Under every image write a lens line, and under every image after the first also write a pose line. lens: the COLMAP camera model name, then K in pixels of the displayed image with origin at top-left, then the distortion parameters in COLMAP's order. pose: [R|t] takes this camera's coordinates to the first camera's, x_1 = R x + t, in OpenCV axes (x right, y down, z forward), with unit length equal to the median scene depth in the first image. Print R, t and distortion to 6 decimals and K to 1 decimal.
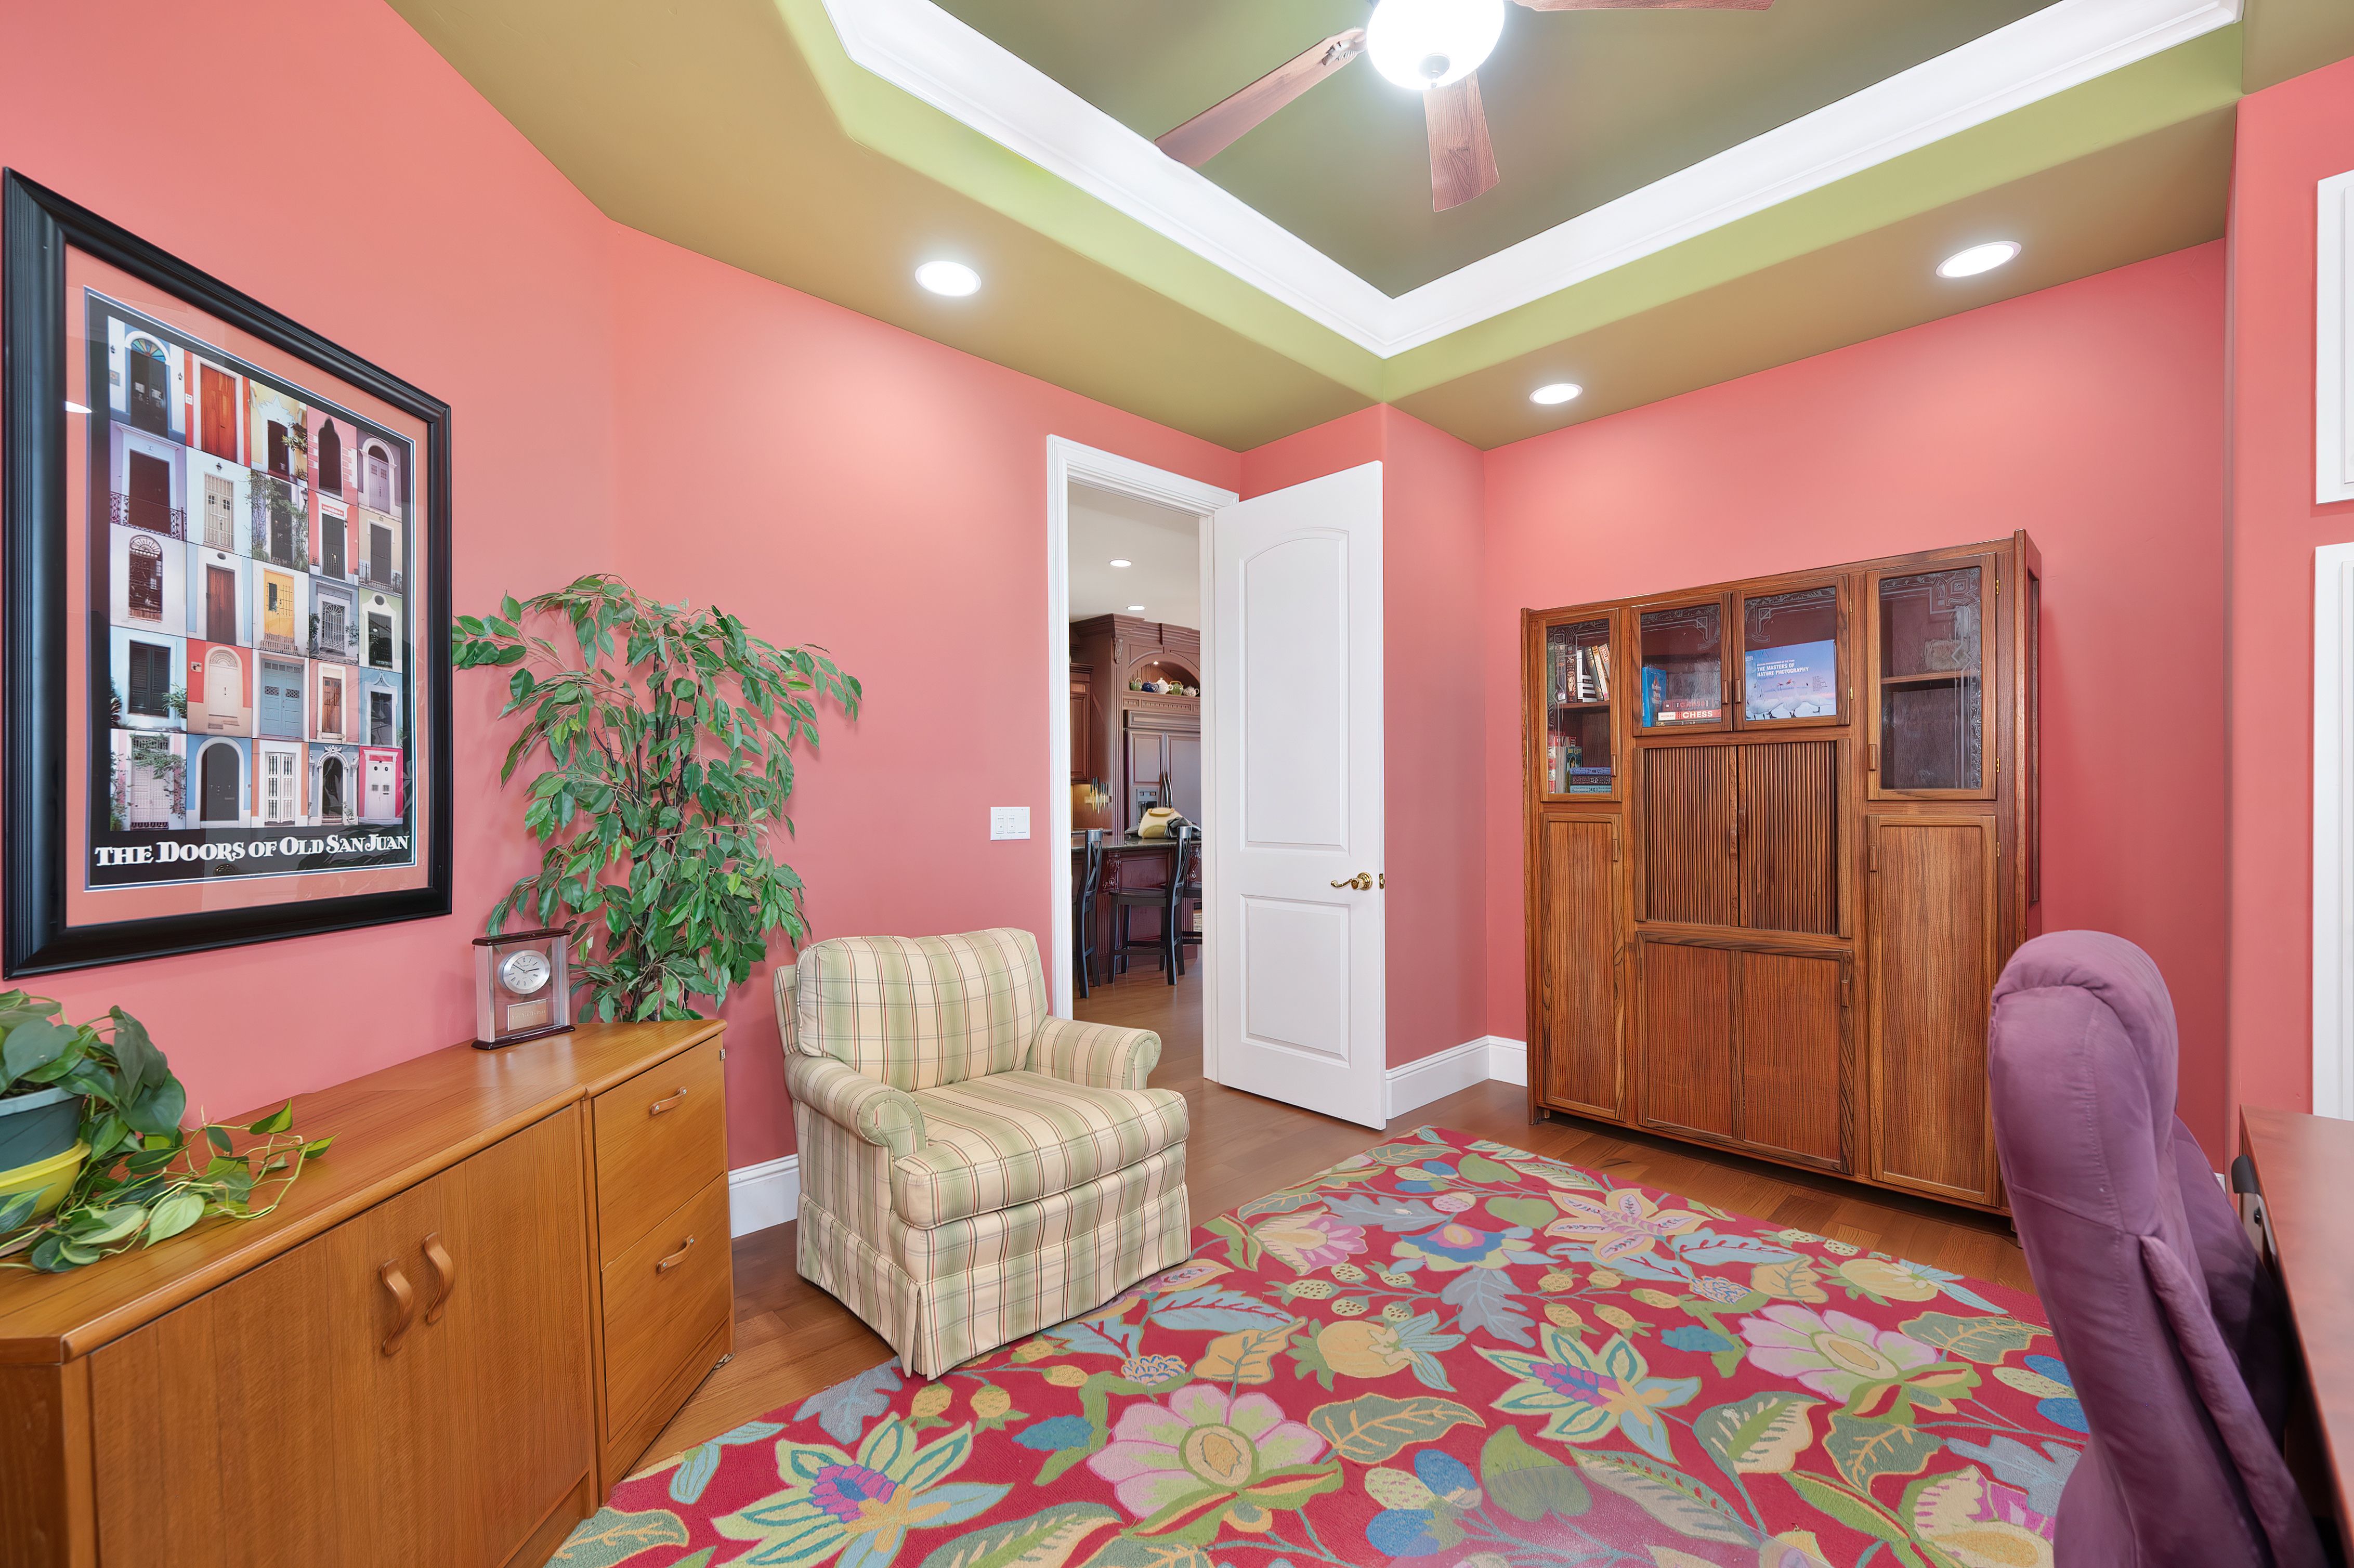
lens RADIAL K [[940.3, 0, 1197.3], [0, 940.3, 796.7], [0, 0, 1]] dist [0.002499, 0.000088]
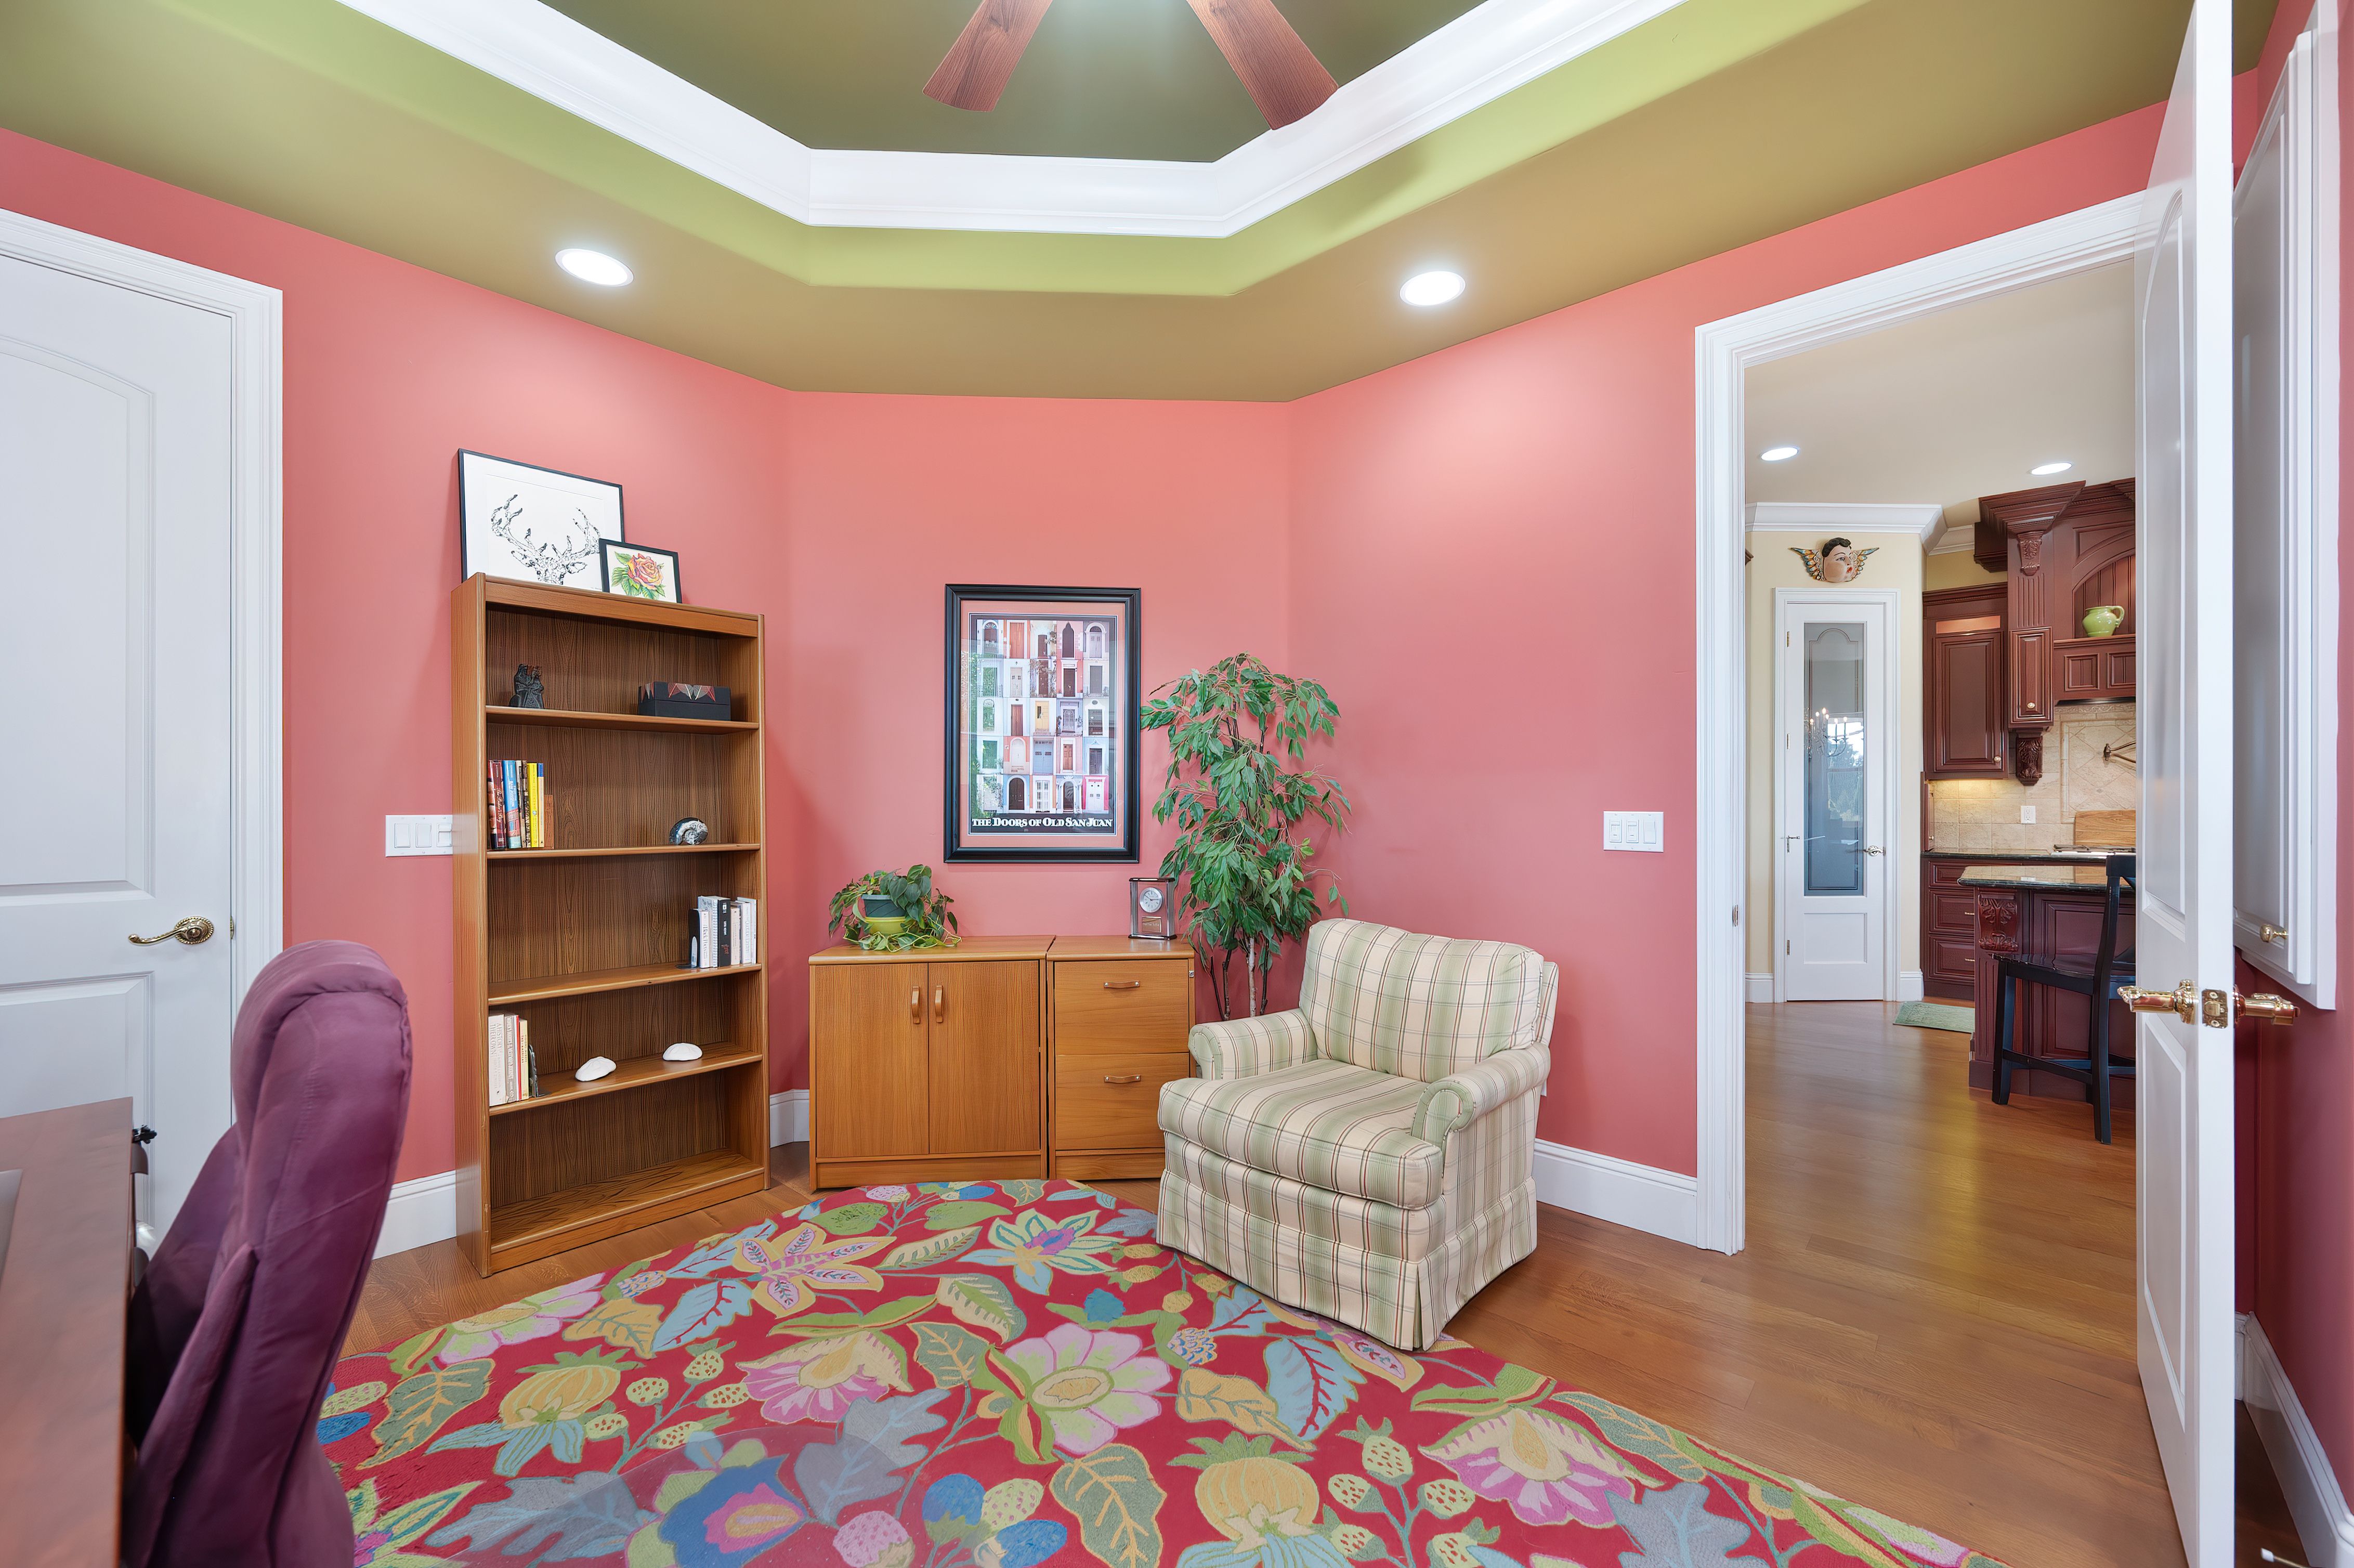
lens RADIAL K [[940.3, 0, 1196.2], [0, 940.3, 796.3], [0, 0, 1]] dist [0.002499, 0.000088]
pose [[0.073577, 0.000905, -0.997289, 1.233500], [0.002610, 0.999996, 0.001100, -0.009824], [0.997286, -0.002684, 0.073574, 1.139193]]
